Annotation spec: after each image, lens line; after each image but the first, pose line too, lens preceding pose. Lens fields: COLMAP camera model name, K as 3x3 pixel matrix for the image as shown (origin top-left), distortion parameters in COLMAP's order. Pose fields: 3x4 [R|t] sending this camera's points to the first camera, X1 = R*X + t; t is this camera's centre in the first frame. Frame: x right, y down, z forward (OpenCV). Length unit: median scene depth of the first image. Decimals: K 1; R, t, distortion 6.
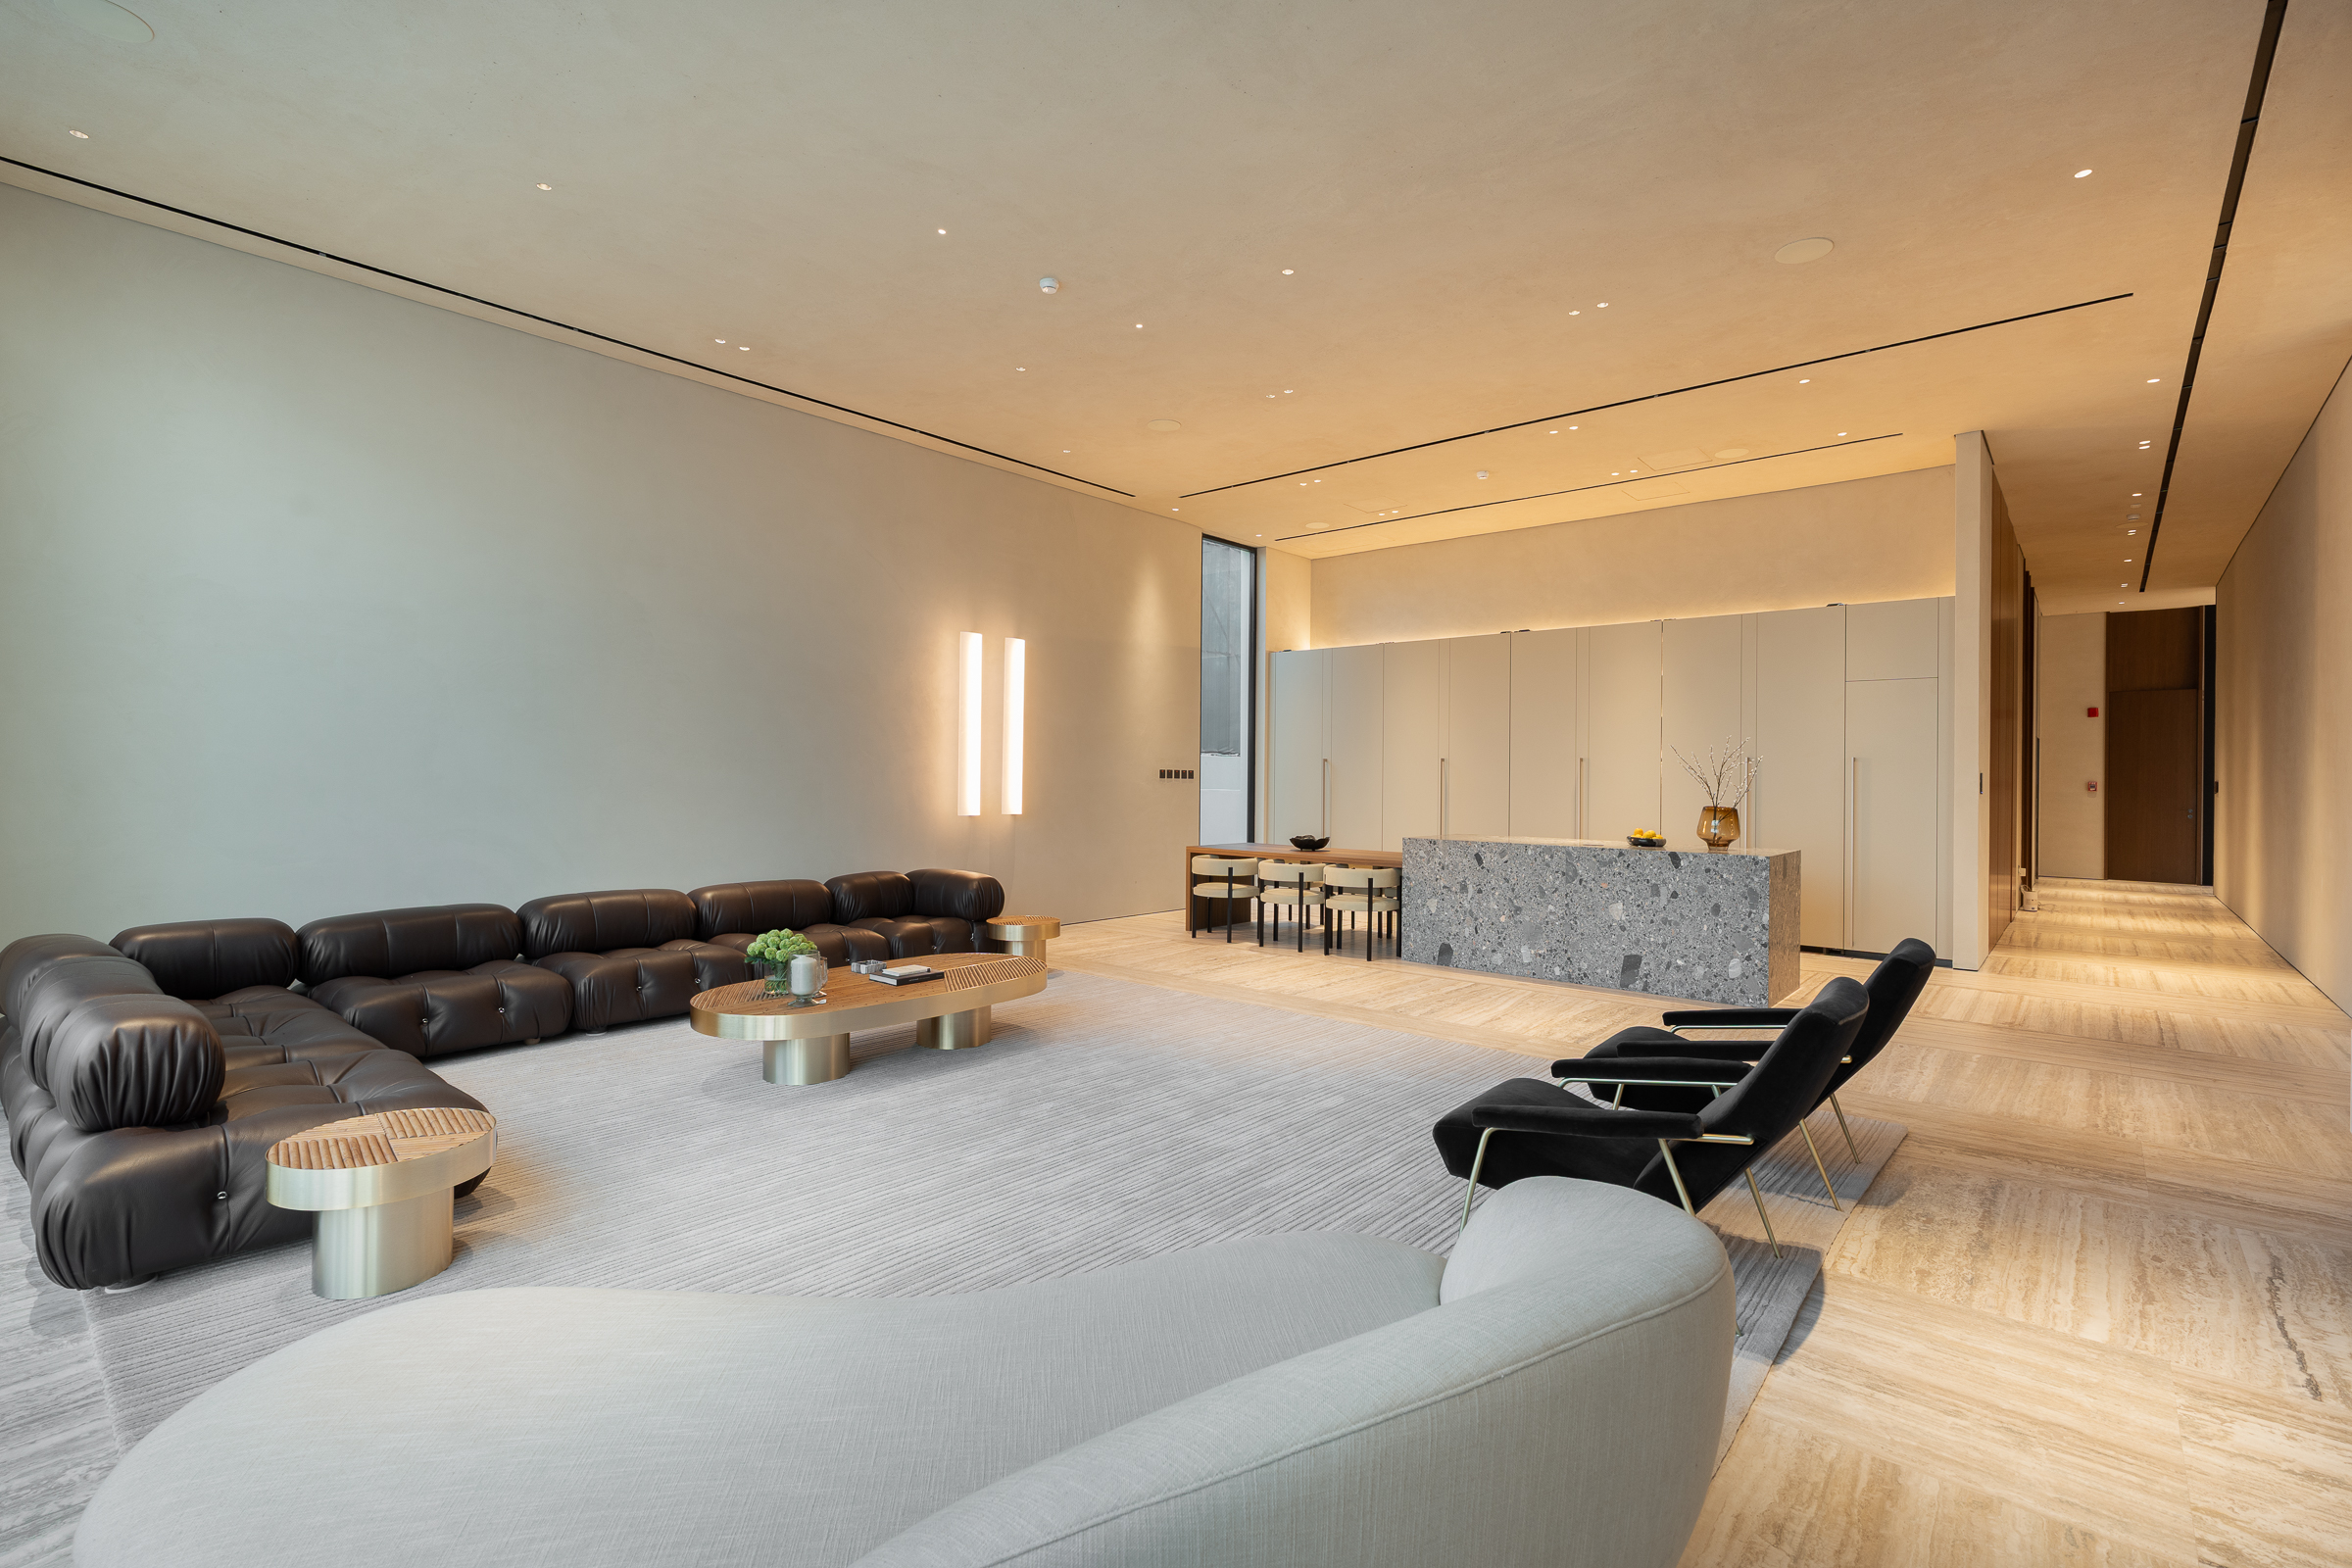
lens RADIAL K [[1070.2, 0, 1170.2], [0, 1070.2, 787.4], [0, 0, 1]] dist [-0.007606, 0.000518]
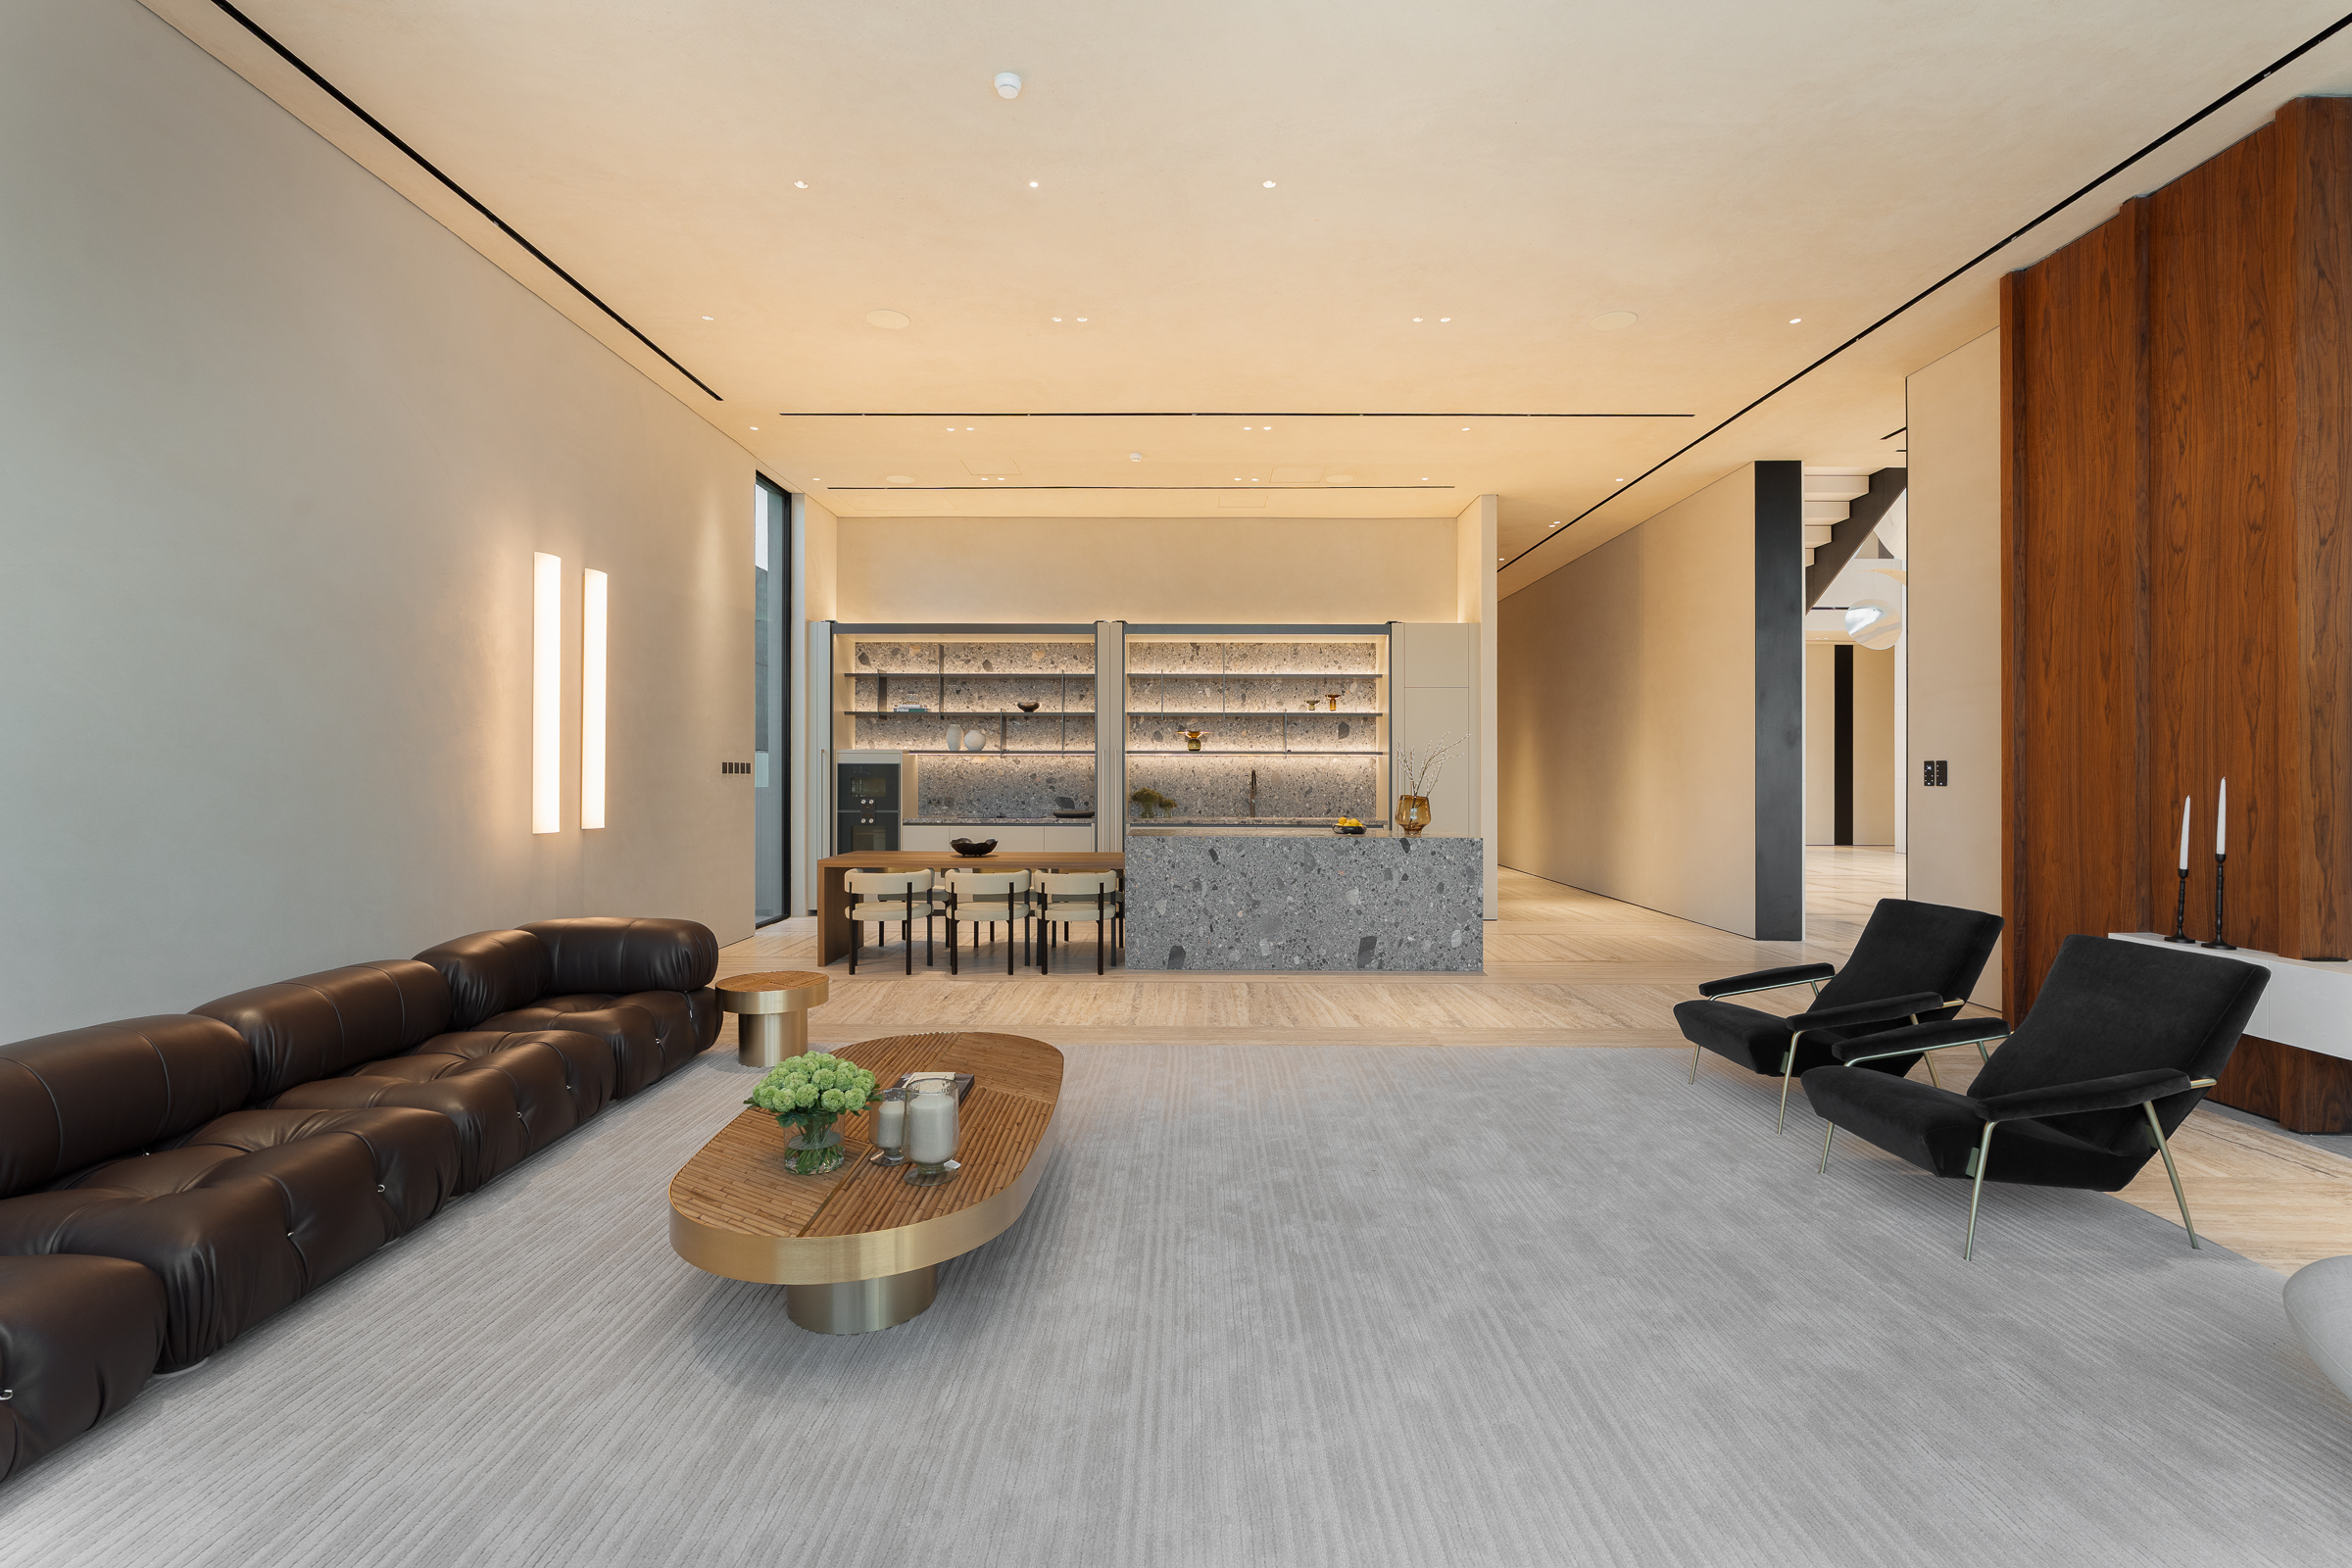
lens RADIAL K [[1070.2, 0, 1184.9], [0, 1070.2, 776.6], [0, 0, 1]] dist [-0.007606, 0.000518]
pose [[0.759586, -0.009770, 0.650334, -0.355668], [0.010333, 0.999942, 0.002954, -0.006674], [-0.650325, 0.004476, 0.759643, 0.278015]]
